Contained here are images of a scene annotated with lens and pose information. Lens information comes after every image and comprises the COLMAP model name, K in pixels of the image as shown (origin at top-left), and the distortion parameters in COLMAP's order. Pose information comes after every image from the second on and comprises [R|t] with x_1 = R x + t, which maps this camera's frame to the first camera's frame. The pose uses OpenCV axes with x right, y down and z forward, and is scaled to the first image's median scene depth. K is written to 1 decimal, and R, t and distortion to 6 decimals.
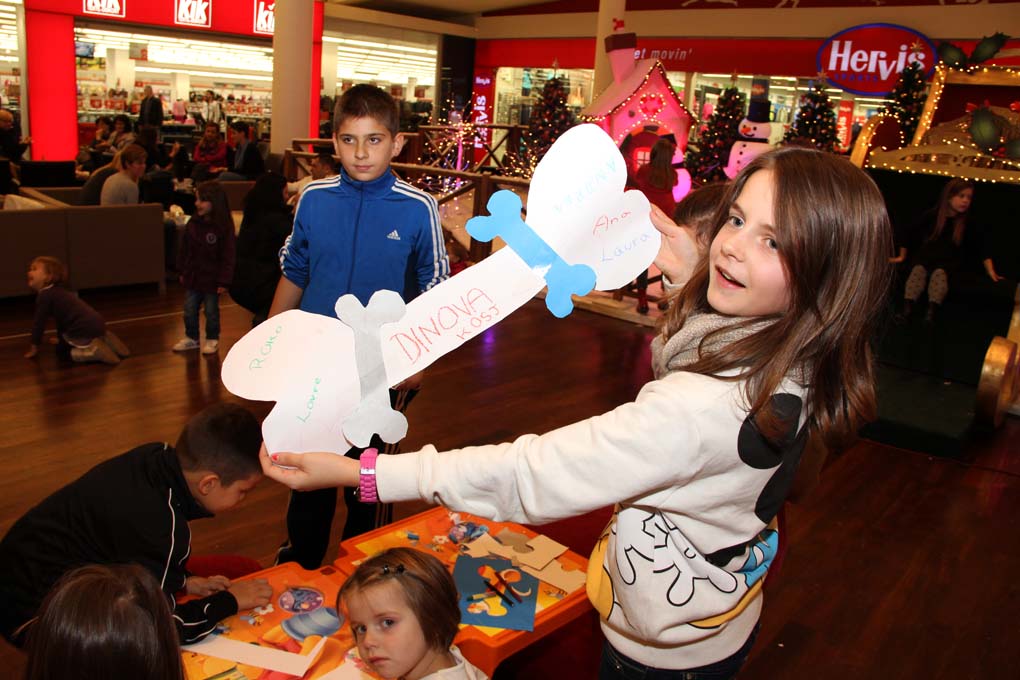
lens RADIAL K [[825.3, 0, 510.0], [0, 825.3, 340.0], [0, 0, 1]] dist [-0.184709, 0.138922]
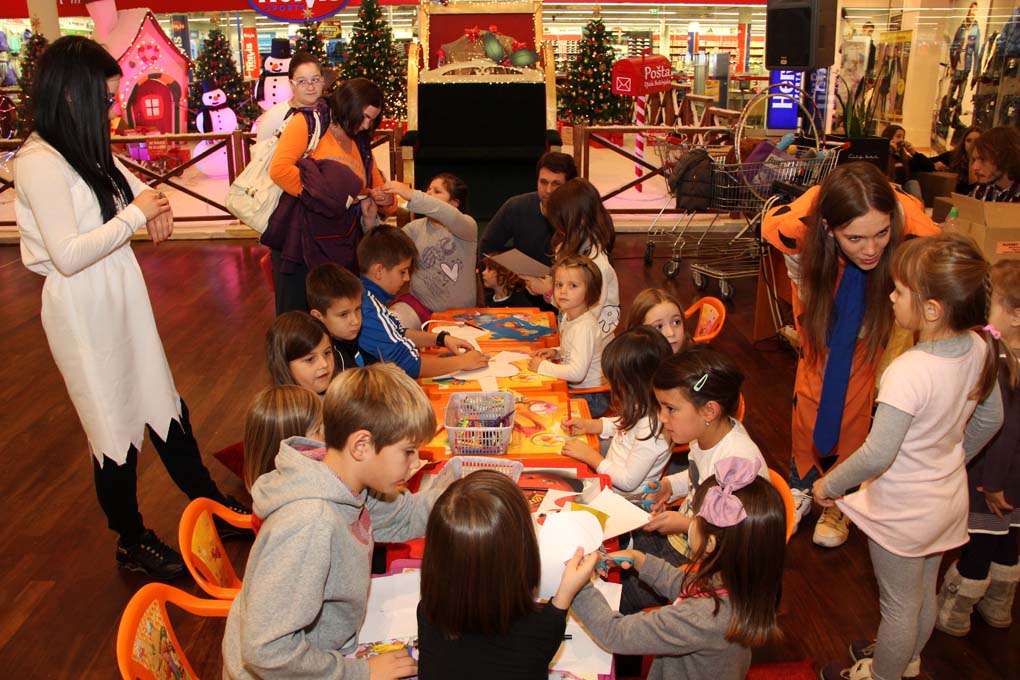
lens RADIAL K [[825.3, 0, 510.0], [0, 825.3, 340.0], [0, 0, 1]] dist [-0.184709, 0.138922]
pose [[0.739433, -0.282392, 0.611142, -0.179888], [0.228765, 0.959153, 0.166411, 0.003016], [-0.633171, 0.016759, 0.773830, -0.069405]]
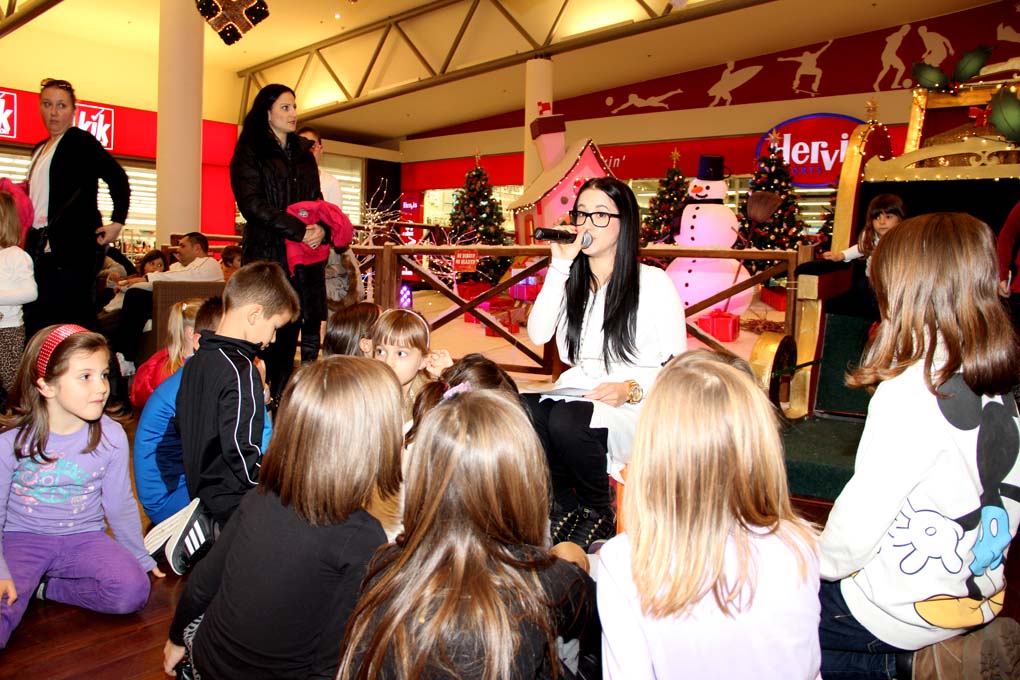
lens RADIAL K [[832.9, 0, 501.5], [0, 832.9, 344.6], [0, 0, 1]] dist [-0.187741, 0.151601]
pose [[0.997130, -0.049544, 0.057253, 0.018198], [0.058643, 0.983680, -0.170102, 0.023964], [-0.047891, 0.172971, 0.983762, 0.119624]]
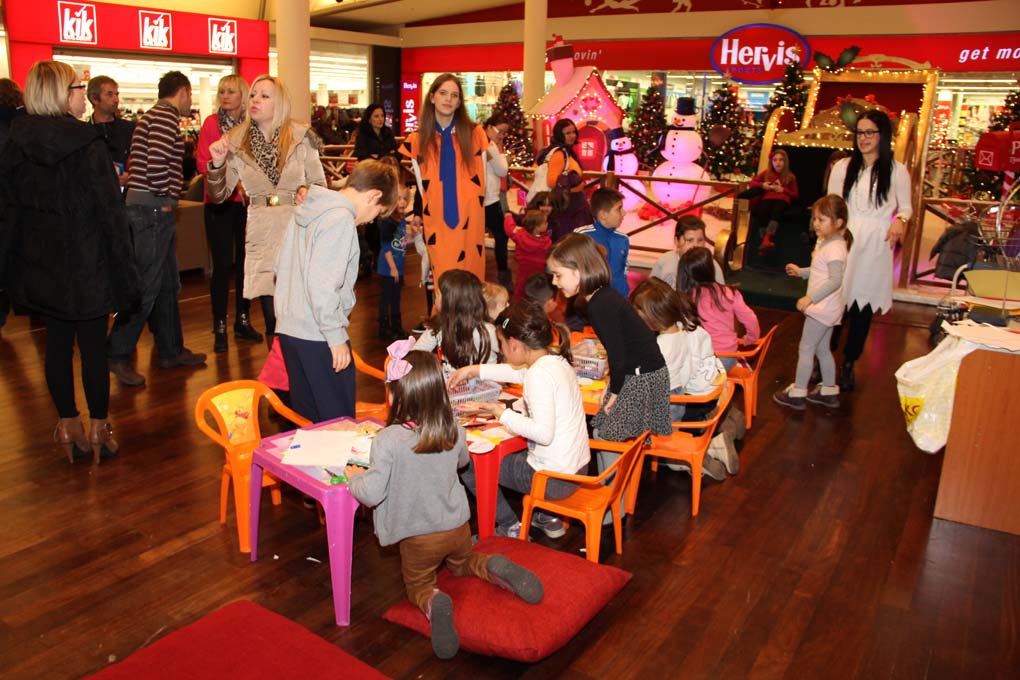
lens RADIAL K [[825.3, 0, 510.0], [0, 825.3, 340.0], [0, 0, 1]] dist [-0.184709, 0.138922]
pose [[0.989354, -0.080223, 0.121418, -0.109085], [0.079546, 0.996777, 0.010421, 0.039072], [-0.121862, -0.000651, 0.992547, -0.183438]]
